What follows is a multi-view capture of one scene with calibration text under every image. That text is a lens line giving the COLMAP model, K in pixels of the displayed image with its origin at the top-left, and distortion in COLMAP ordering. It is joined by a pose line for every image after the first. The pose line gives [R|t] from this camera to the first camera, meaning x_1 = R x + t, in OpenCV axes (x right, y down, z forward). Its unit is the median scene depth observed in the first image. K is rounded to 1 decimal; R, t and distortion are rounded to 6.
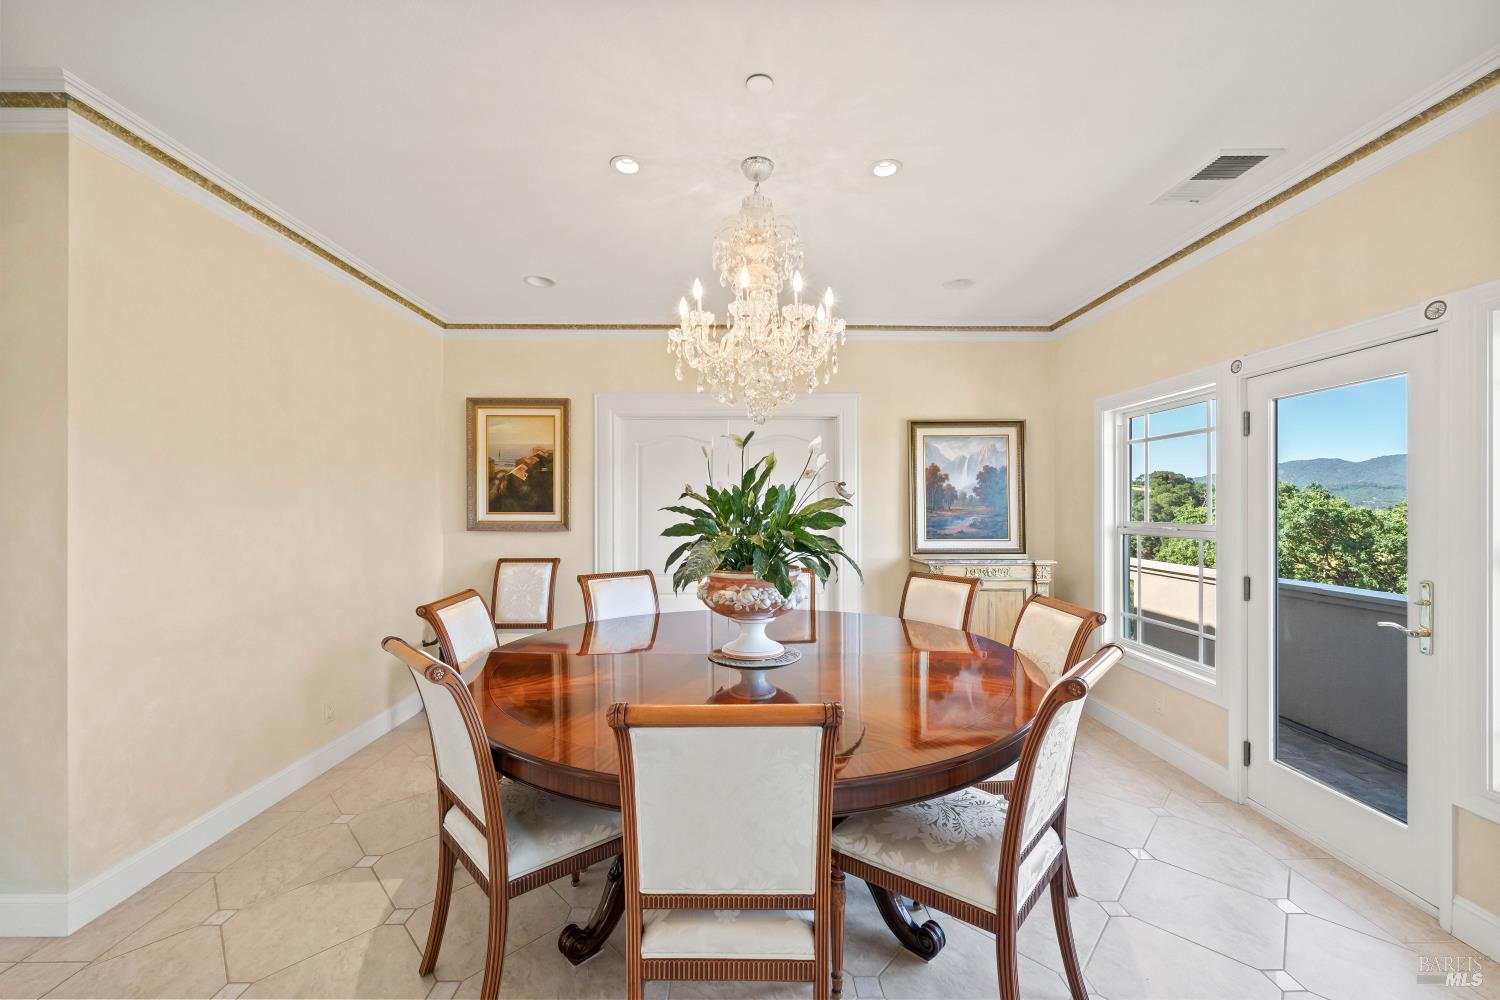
lens RADIAL K [[578.9, 0, 752.6], [0, 578.9, 507.6], [0, 0, 1]] dist [-0.001539, -0.000160]
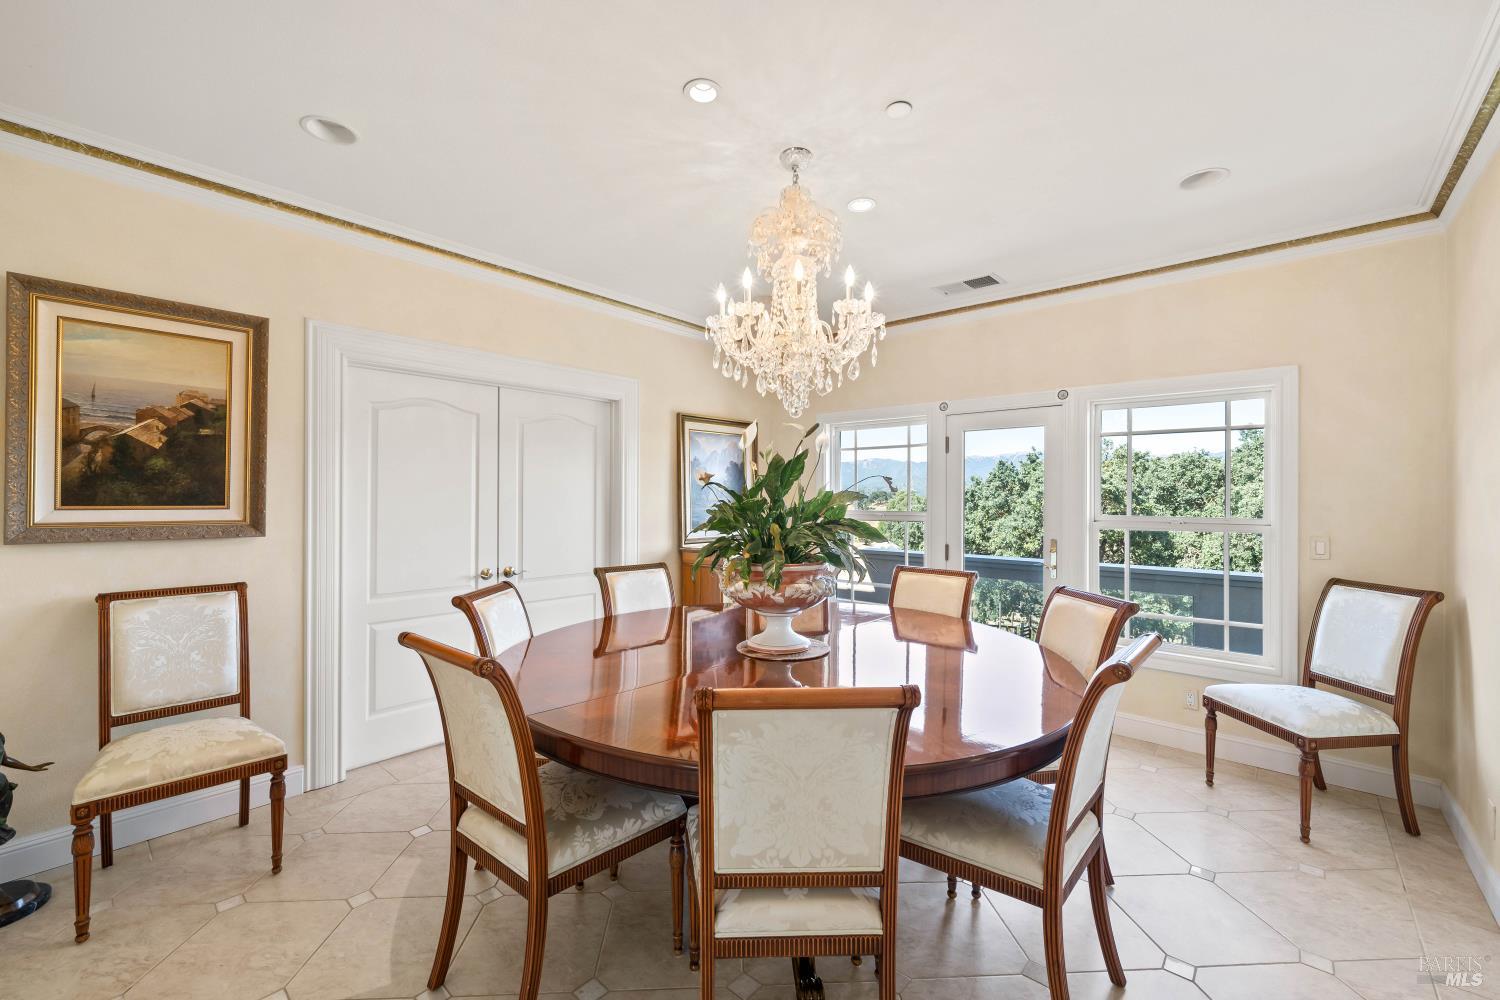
lens RADIAL K [[616.7, 0, 741.5], [0, 616.7, 503.9], [0, 0, 1]] dist [-0.002993, -0.000101]
pose [[0.670203, -0.004712, 0.742163, -0.459149], [-0.001907, 0.999966, 0.008071, 0.000212], [-0.742175, -0.006825, 0.670171, 0.192119]]
